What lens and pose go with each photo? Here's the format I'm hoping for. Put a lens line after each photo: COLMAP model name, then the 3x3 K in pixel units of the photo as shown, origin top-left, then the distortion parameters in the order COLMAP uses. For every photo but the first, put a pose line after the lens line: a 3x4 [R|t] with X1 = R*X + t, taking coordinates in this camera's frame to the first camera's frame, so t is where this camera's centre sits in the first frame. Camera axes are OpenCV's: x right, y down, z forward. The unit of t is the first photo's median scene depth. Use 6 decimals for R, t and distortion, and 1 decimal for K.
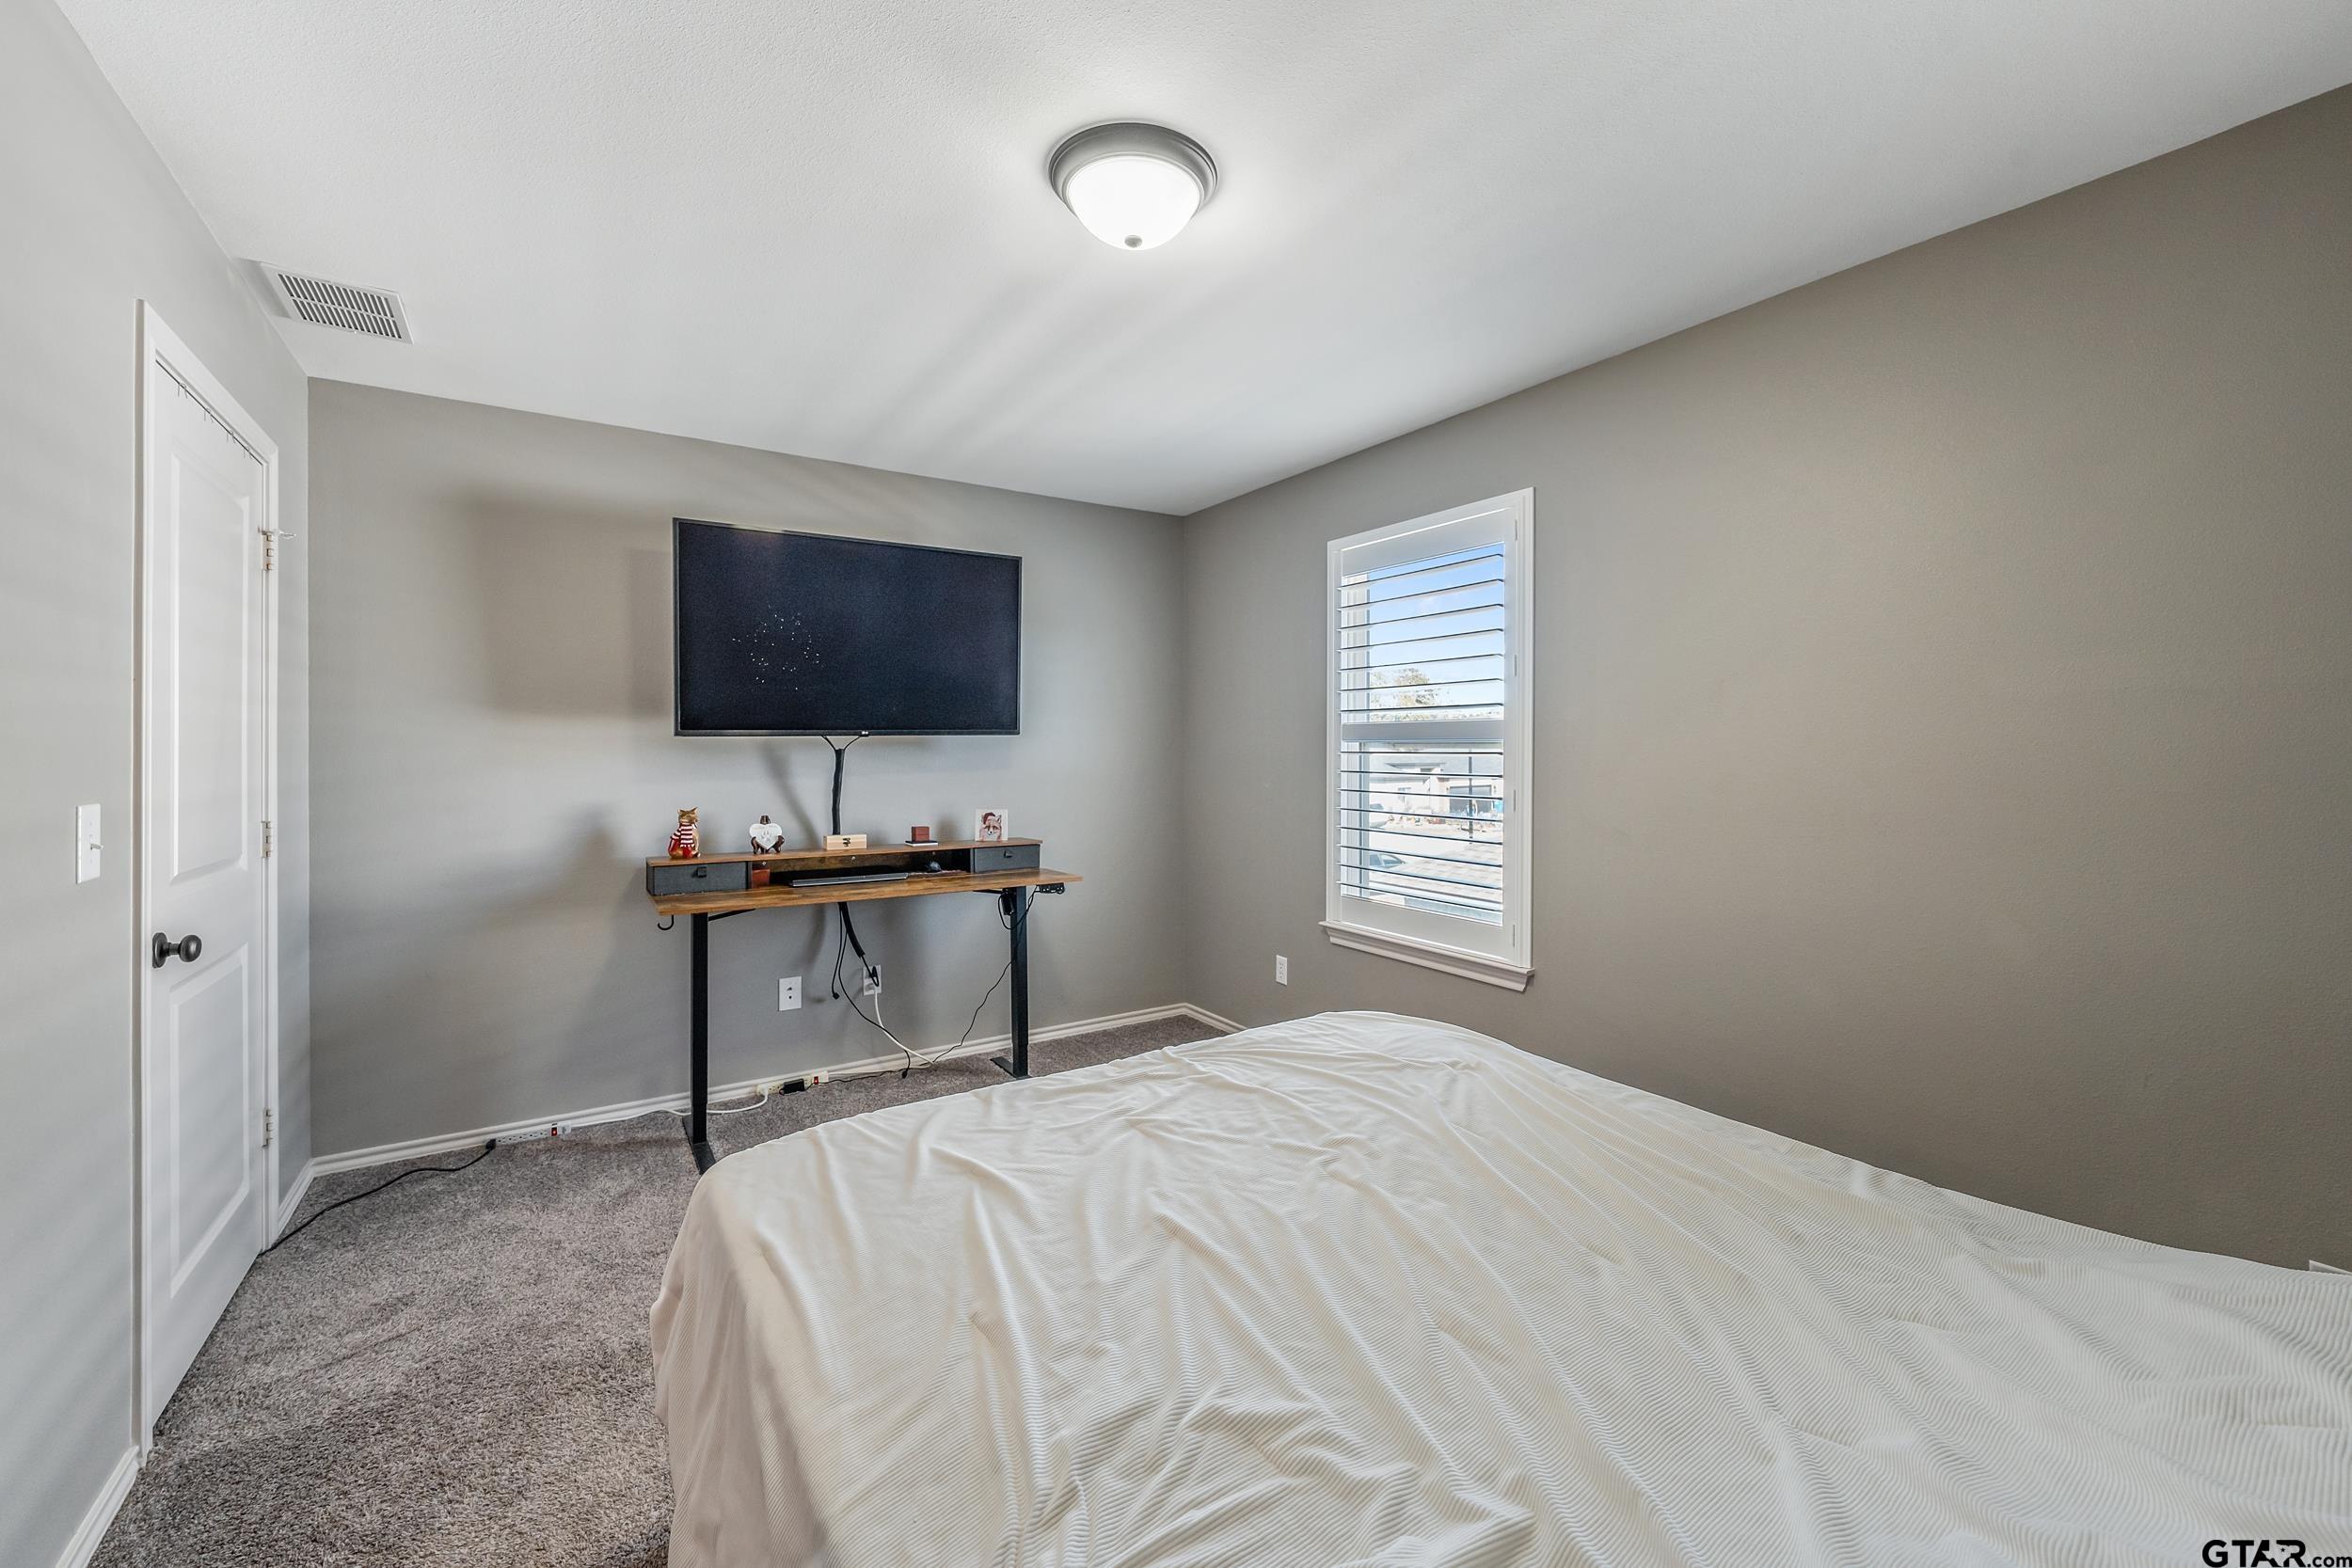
lens RADIAL K [[957.7, 0, 1175.1], [0, 957.7, 747.3], [0, 0, 1]] dist [0.000007, -0.000006]
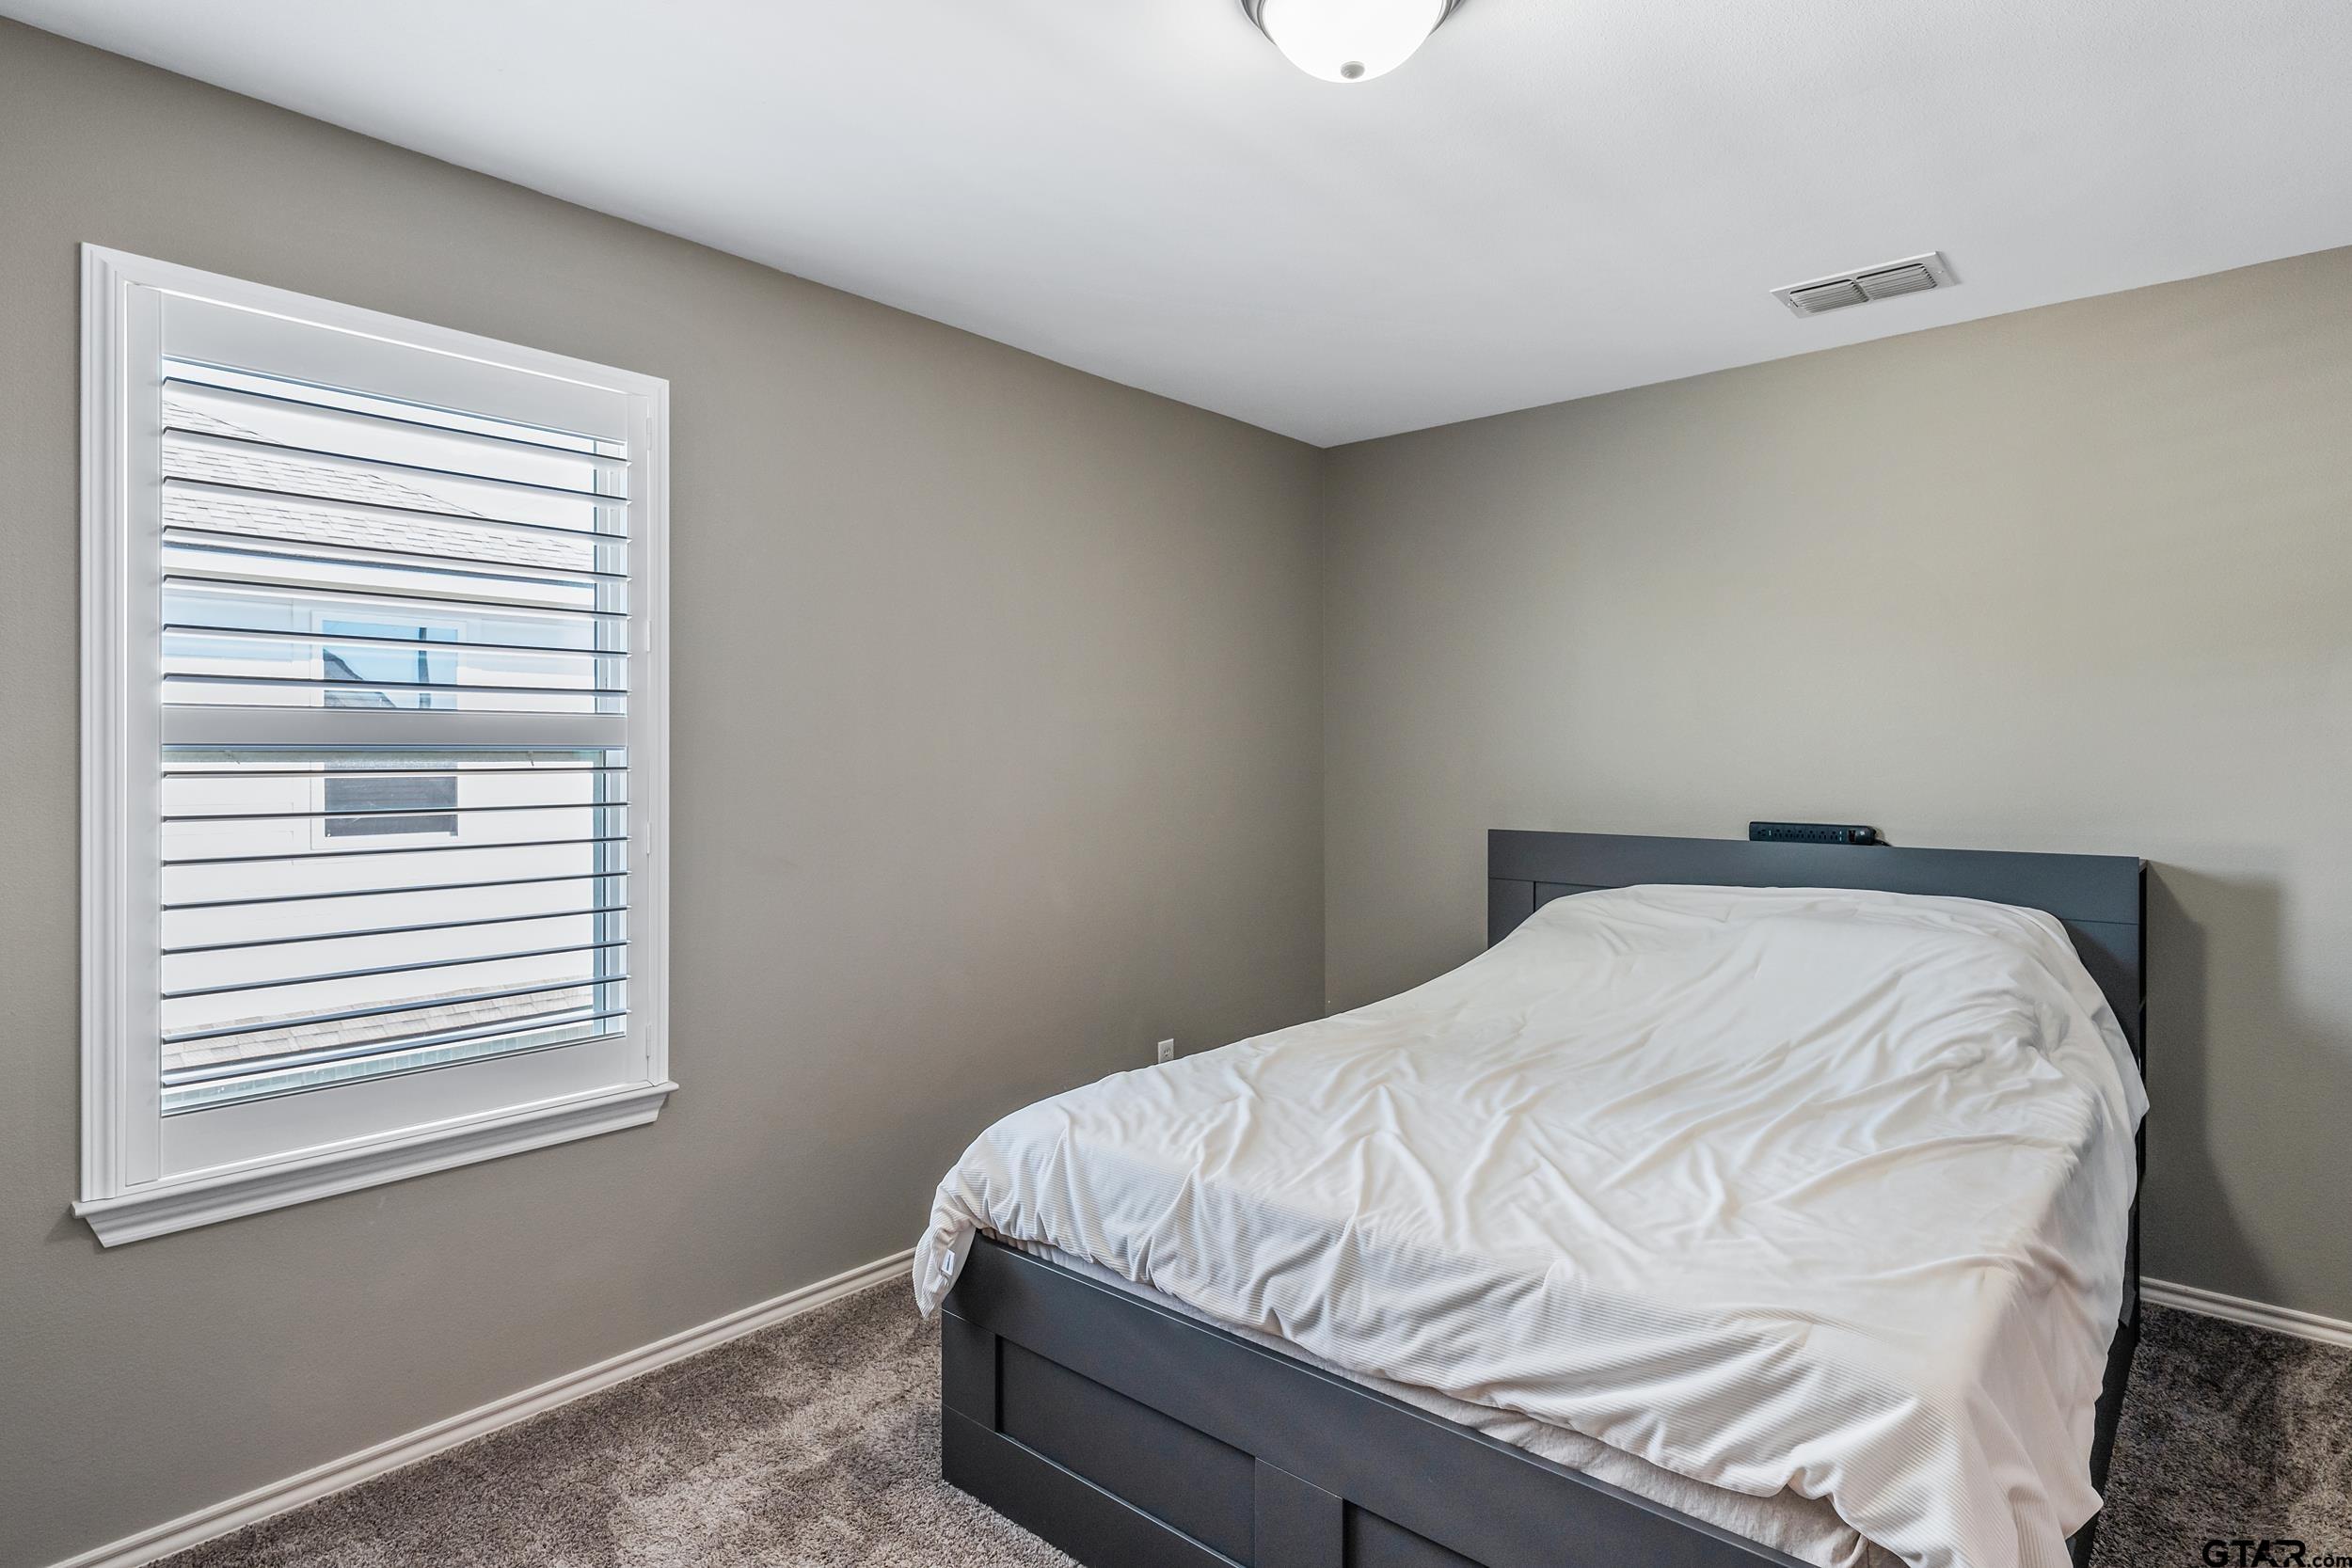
lens RADIAL K [[1231.7, 0, 1175.5], [0, 1231.7, 754.0], [0, 0, 1]] dist [-0.000100, -0.000136]
pose [[-0.256399, 0.002019, 0.966569, -0.527606], [0.004585, 0.999989, -0.000873, -0.000765], [-0.966560, 0.004208, -0.256406, 0.802895]]
